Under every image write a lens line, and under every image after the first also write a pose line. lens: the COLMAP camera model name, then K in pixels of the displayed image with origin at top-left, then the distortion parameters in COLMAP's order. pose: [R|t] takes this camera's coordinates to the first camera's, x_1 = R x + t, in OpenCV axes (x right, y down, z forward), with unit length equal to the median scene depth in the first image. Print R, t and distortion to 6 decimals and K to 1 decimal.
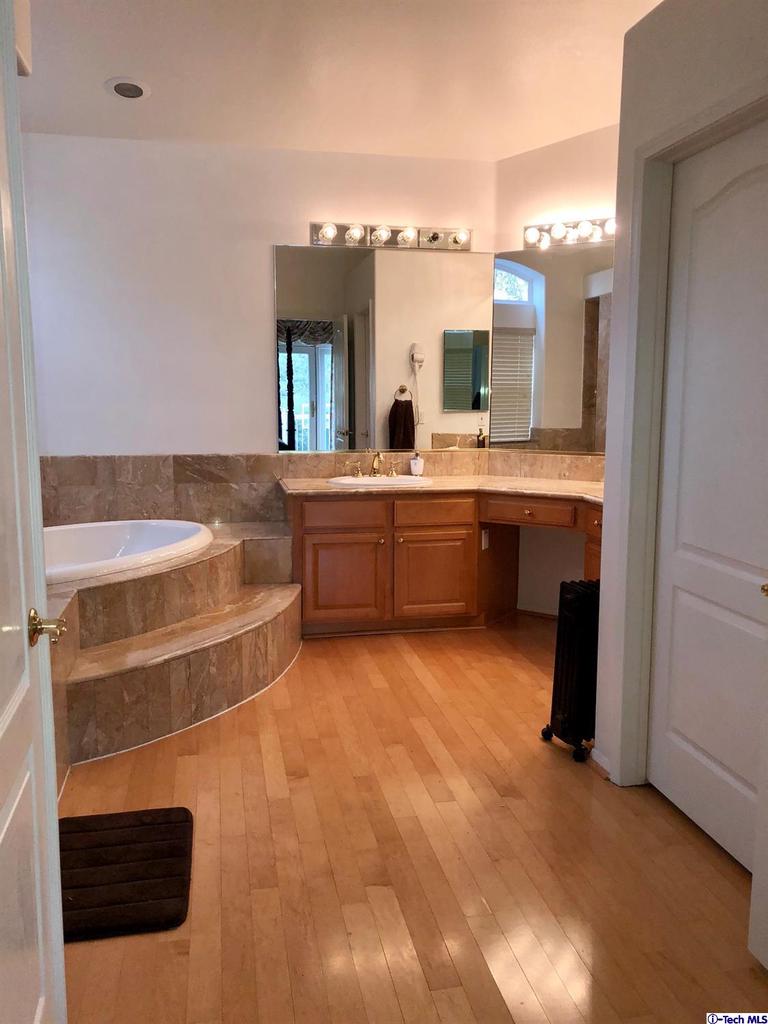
lens RADIAL K [[837.5, 0, 384.0], [0, 837.5, 512.0], [0, 0, 1]] dist [0.094578, -0.152975]
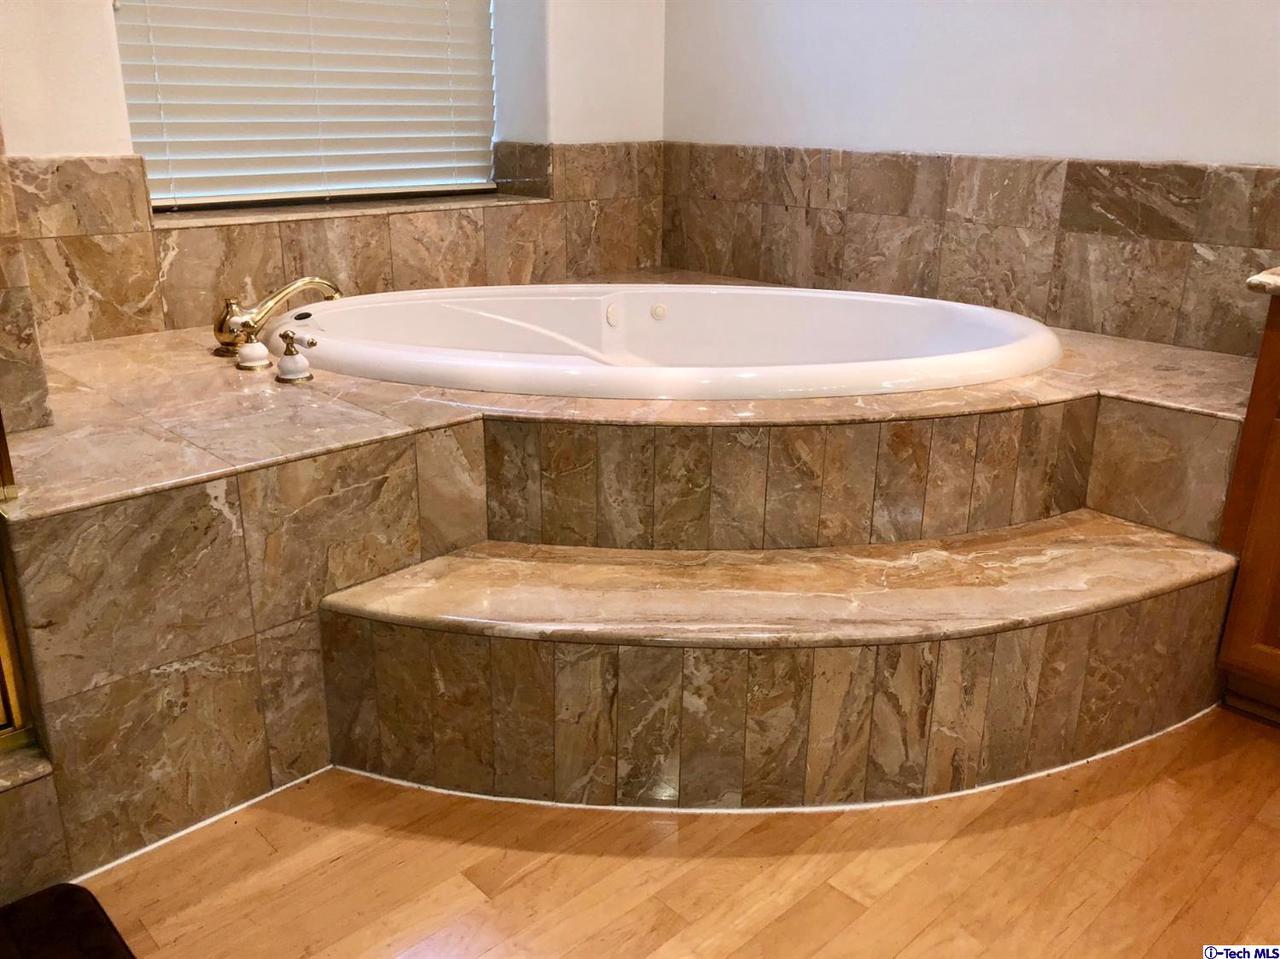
lens RADIAL K [[1046.9, 0, 642.0], [0, 1046.9, 455.4], [0, 0, 1]] dist [0.094578, -0.152975]
pose [[0.528529, 0.270303, -0.804732, 0.126543], [-0.131013, 0.962568, 0.237273, -0.028802], [0.838744, -0.019975, 0.544159, 0.653043]]
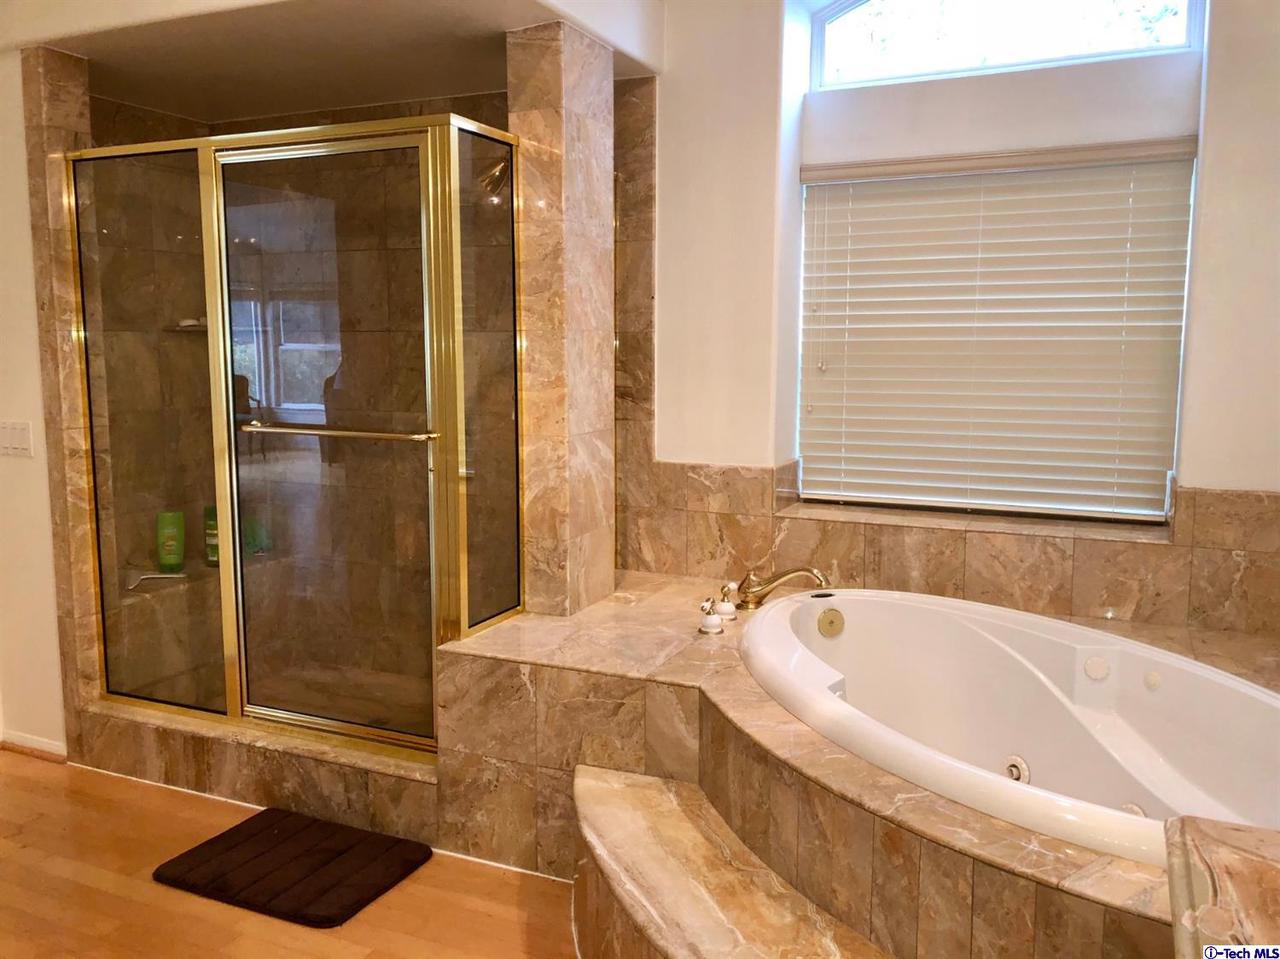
lens RADIAL K [[1046.9, 0, 642.0], [0, 1046.9, 455.4], [0, 0, 1]] dist [0.094578, -0.152975]
pose [[-0.580218, 0.084308, -0.810086, 0.225999], [-0.124922, 0.973647, 0.190806, -0.176273], [0.804824, 0.211907, -0.554395, 1.140380]]
